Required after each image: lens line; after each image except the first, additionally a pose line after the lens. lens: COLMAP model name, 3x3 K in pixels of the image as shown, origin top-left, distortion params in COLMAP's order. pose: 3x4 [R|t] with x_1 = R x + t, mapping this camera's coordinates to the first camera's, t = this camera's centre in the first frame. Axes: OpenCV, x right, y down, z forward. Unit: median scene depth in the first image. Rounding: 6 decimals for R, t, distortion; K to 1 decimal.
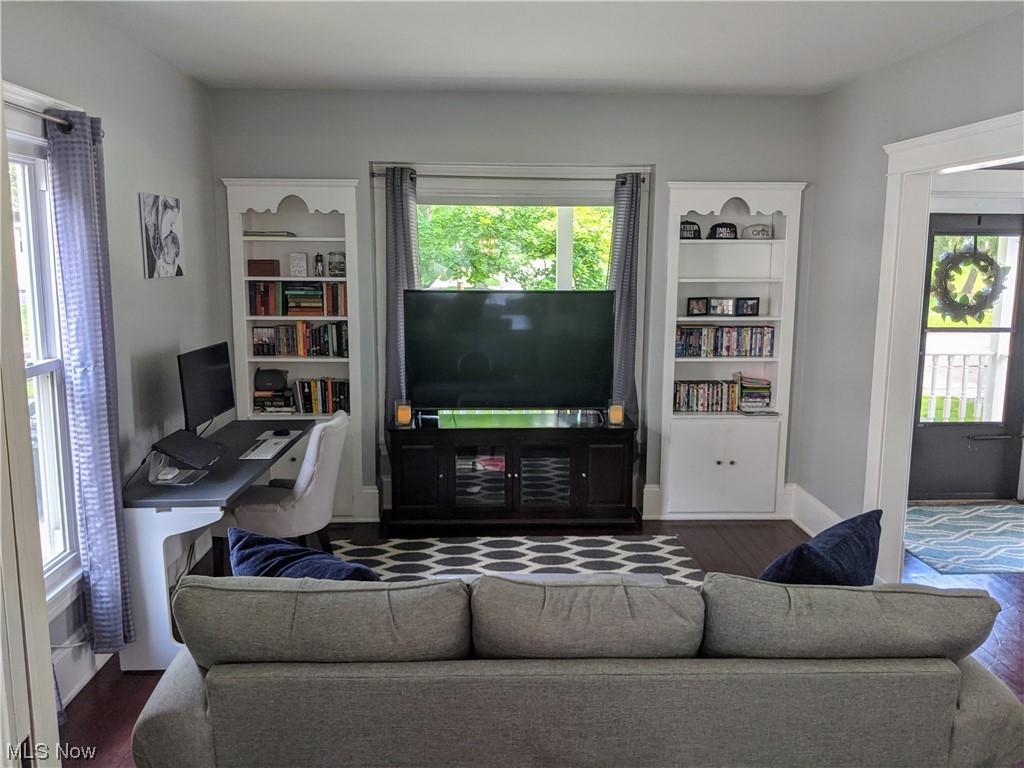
lens RADIAL K [[850.6, 0, 512.0], [0, 850.6, 384.0], [0, 0, 1]] dist [0.126634, -0.000951]
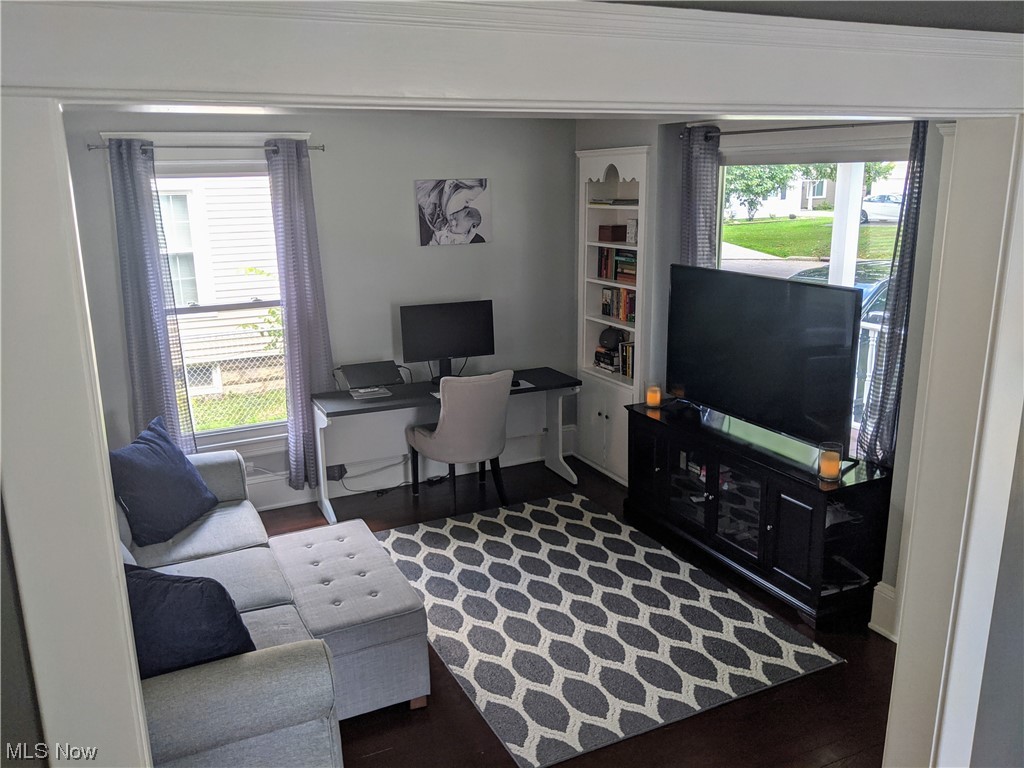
lens RADIAL K [[800.5, 0, 511.1], [0, 800.5, 429.2], [0, 0, 1]] dist [0.000296, 0.001525]
pose [[0.391507, 0.272110, -0.879021, 0.625756], [-0.121634, 0.962197, 0.243684, -0.133141], [0.912100, 0.011515, 0.409805, 0.502602]]
